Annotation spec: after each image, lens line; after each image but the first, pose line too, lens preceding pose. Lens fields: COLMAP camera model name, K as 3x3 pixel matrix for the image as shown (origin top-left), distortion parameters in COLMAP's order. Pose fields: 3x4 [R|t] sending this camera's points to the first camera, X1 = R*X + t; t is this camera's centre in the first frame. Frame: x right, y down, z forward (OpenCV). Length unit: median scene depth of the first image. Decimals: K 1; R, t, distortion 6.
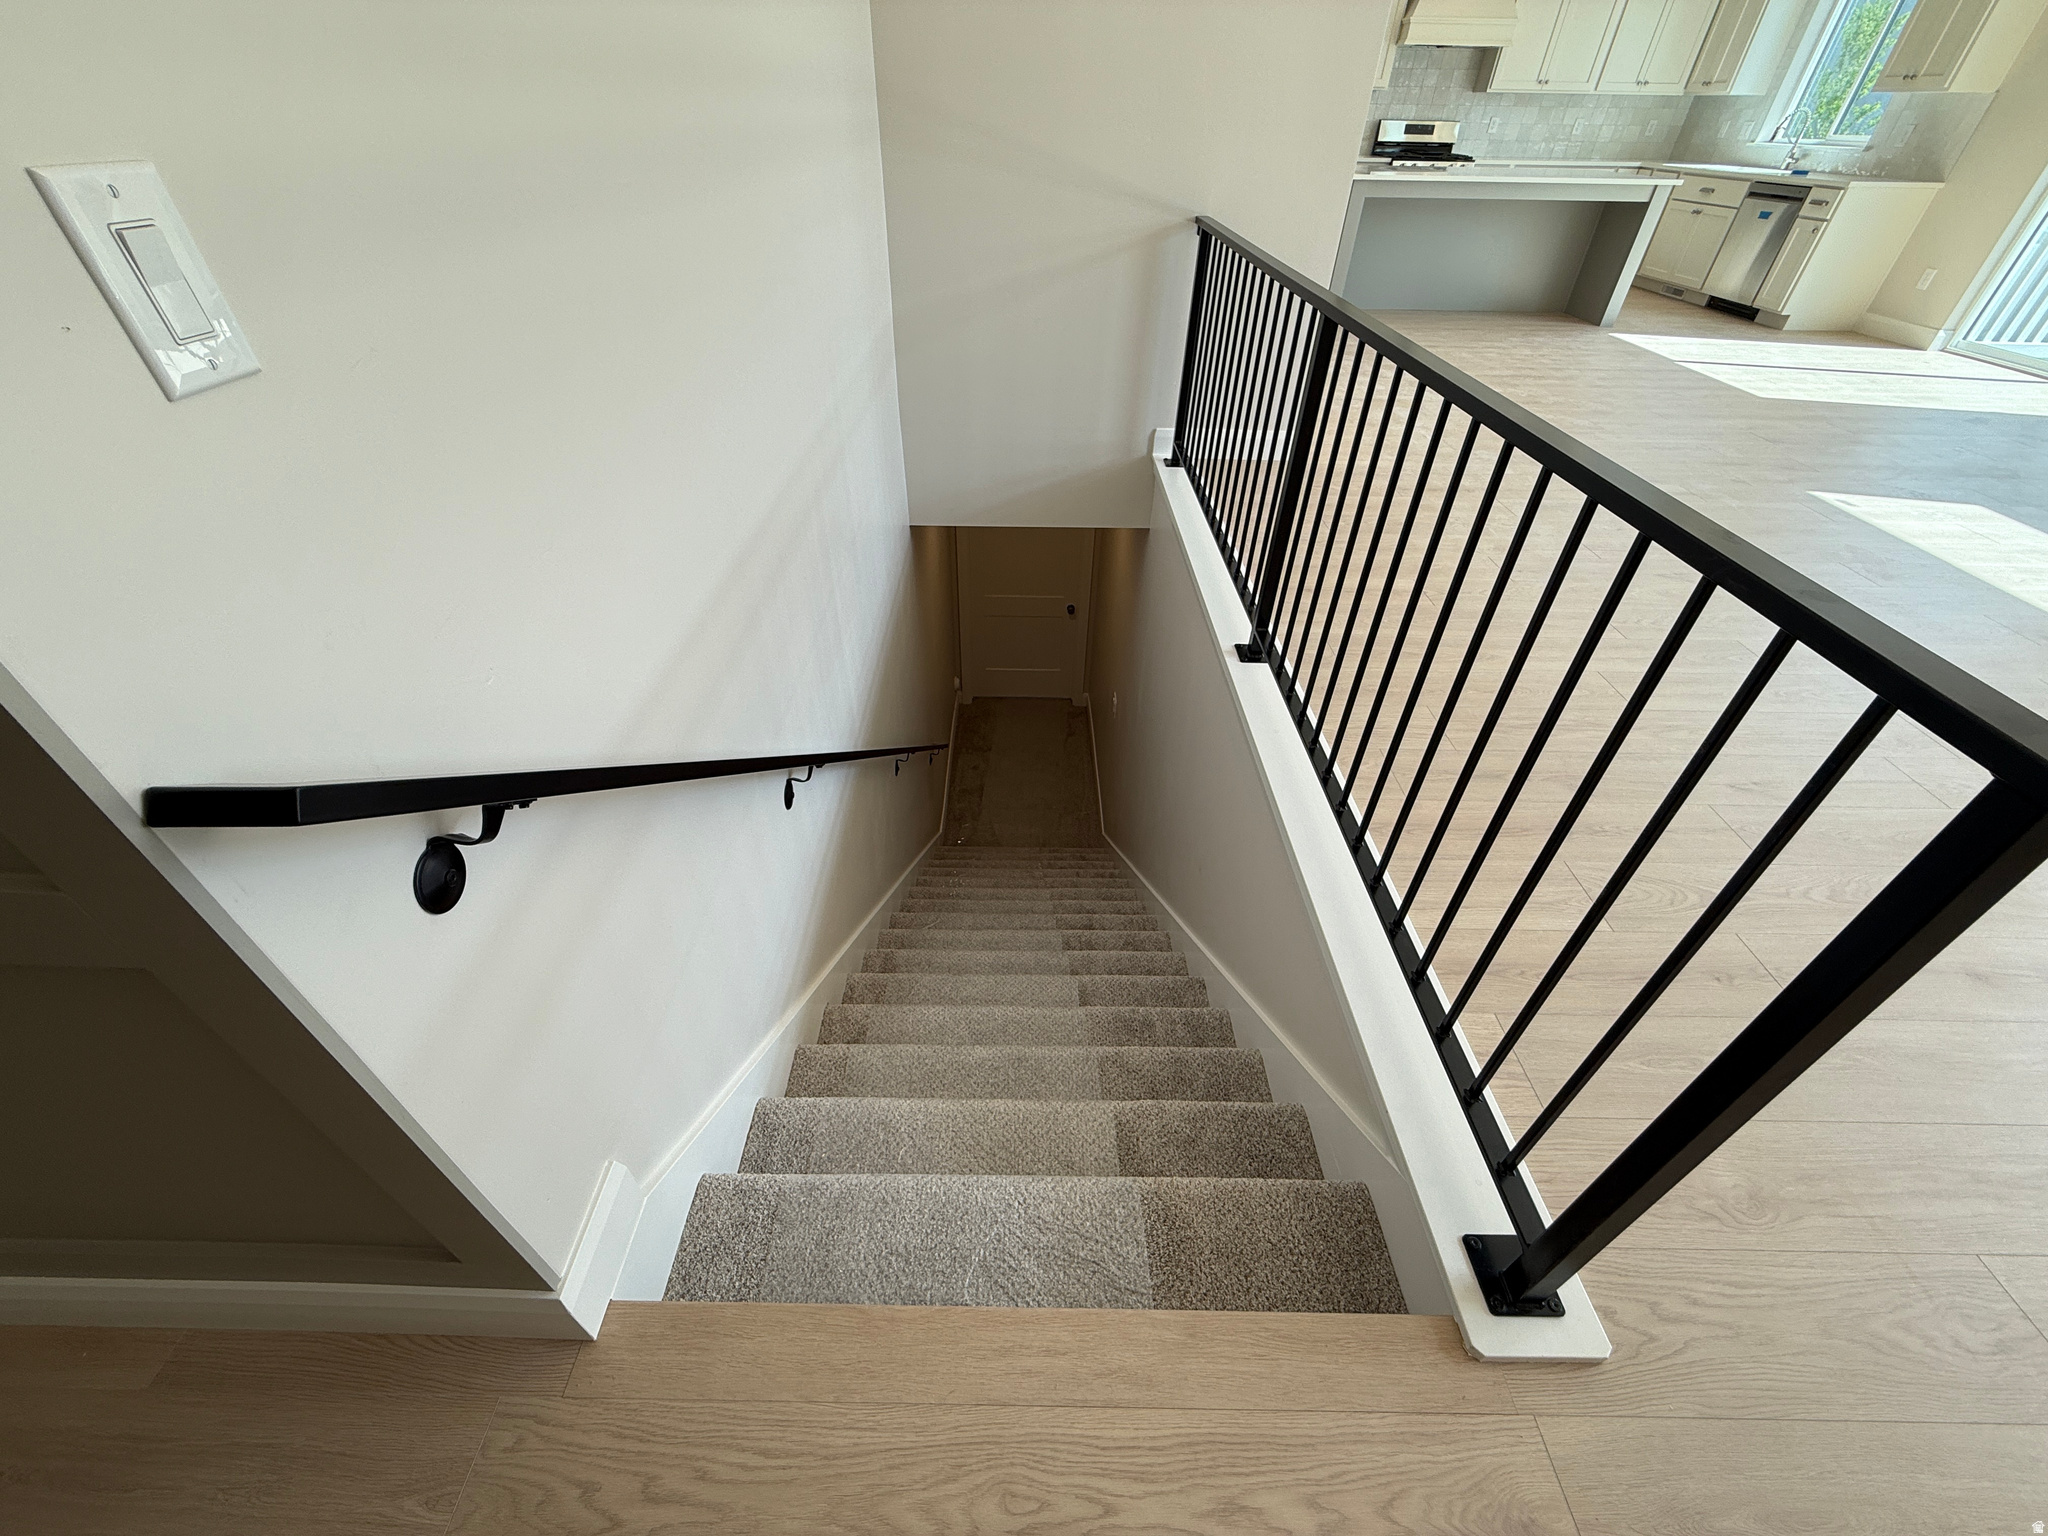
lens RADIAL K [[815.6, 0, 1022.8], [0, 815.6, 760.7], [0, 0, 1]] dist [0.001110, -0.000151]
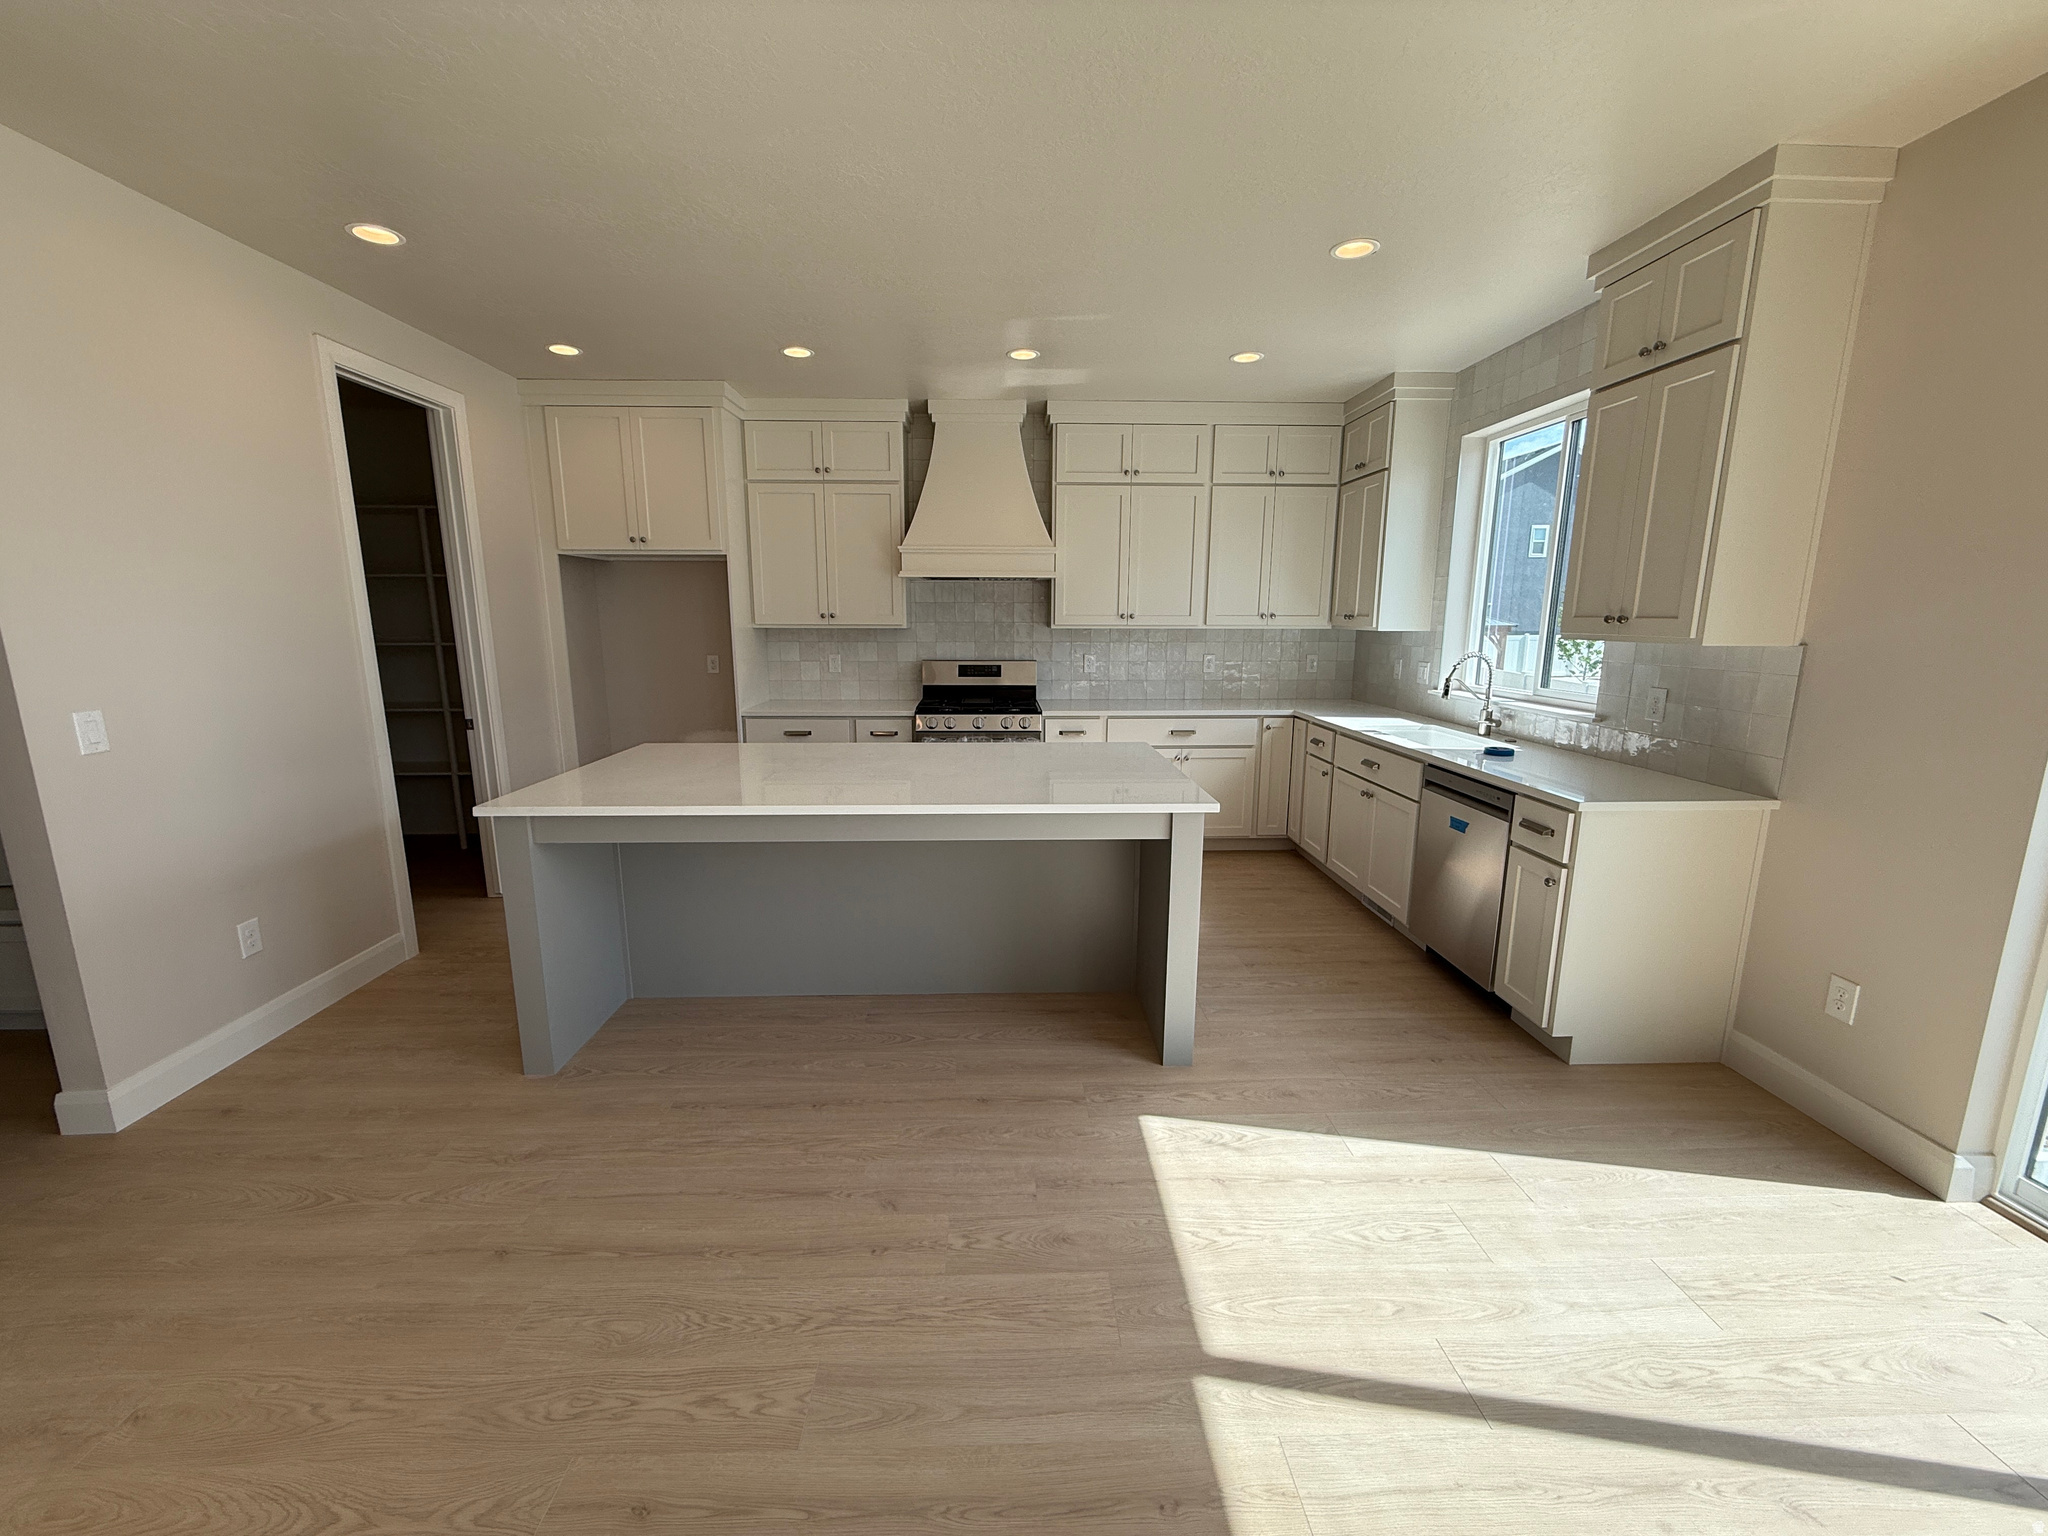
lens RADIAL K [[815.6, 0, 1017.7], [0, 815.6, 765.1], [0, 0, 1]] dist [0.001110, -0.000151]
pose [[0.999176, -0.019736, 0.035459, 0.546431], [0.034161, 0.880738, -0.472369, -0.416971], [-0.021907, 0.473192, 0.880687, 0.475789]]
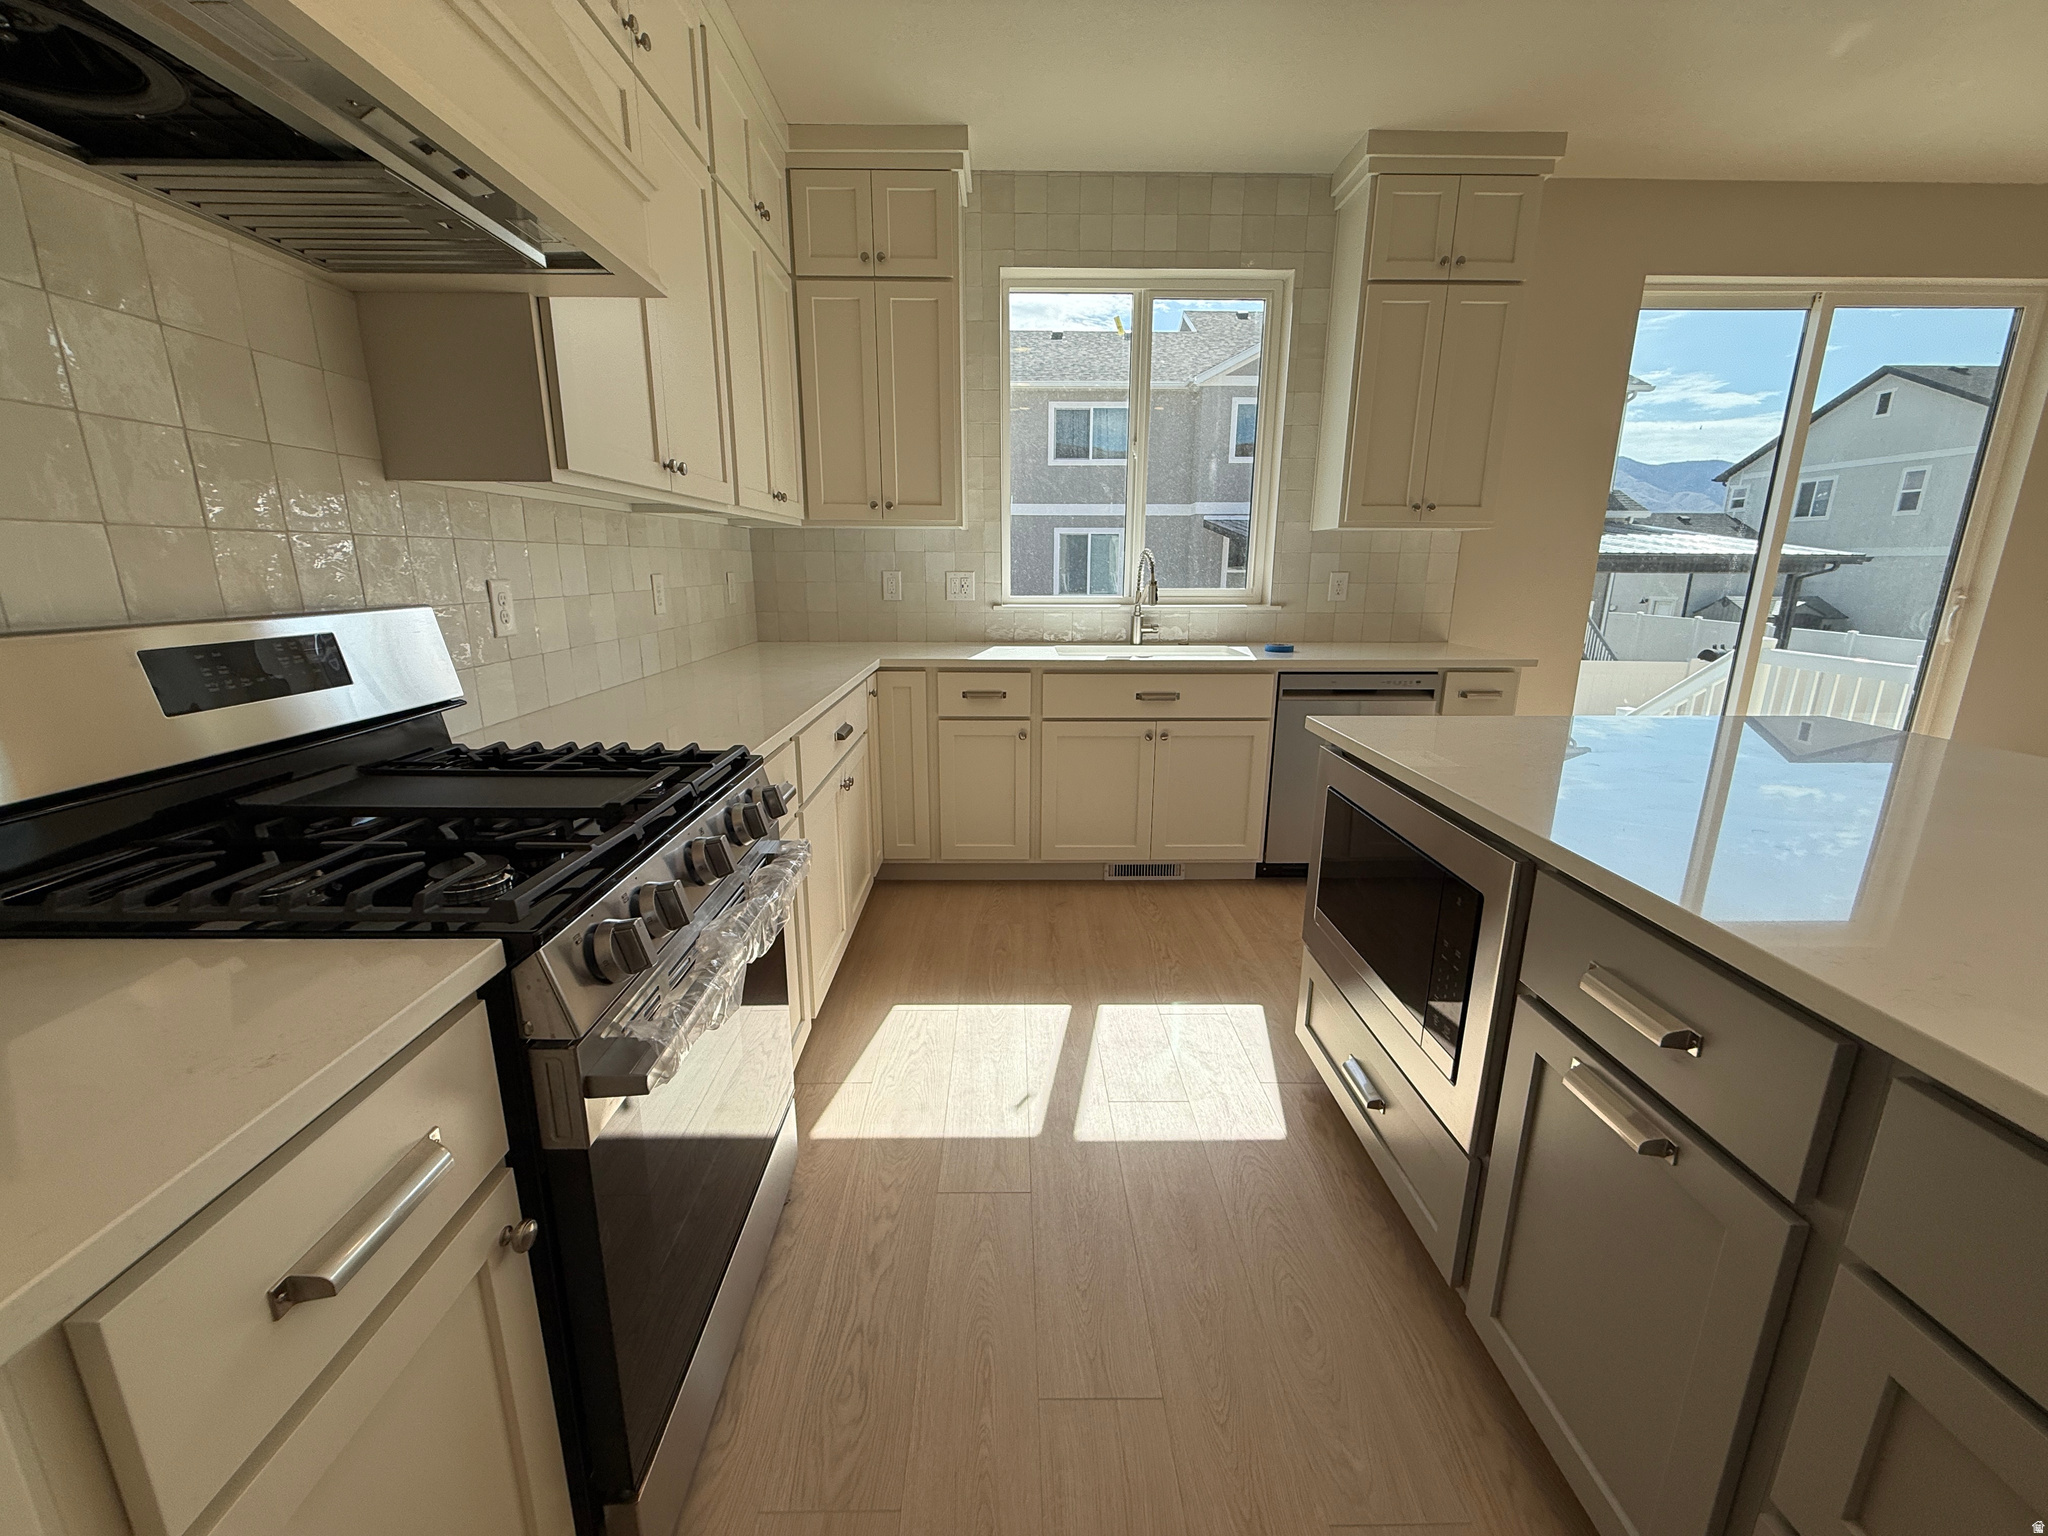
lens RADIAL K [[815.6, 0, 1022.3], [0, 815.6, 762.7], [0, 0, 1]] dist [0.001110, -0.000151]
pose [[-0.025465, -0.249499, 0.968040, 0.383551], [0.626521, 0.750598, 0.209937, -0.786461], [-0.778988, 0.611844, 0.137203, 0.986364]]
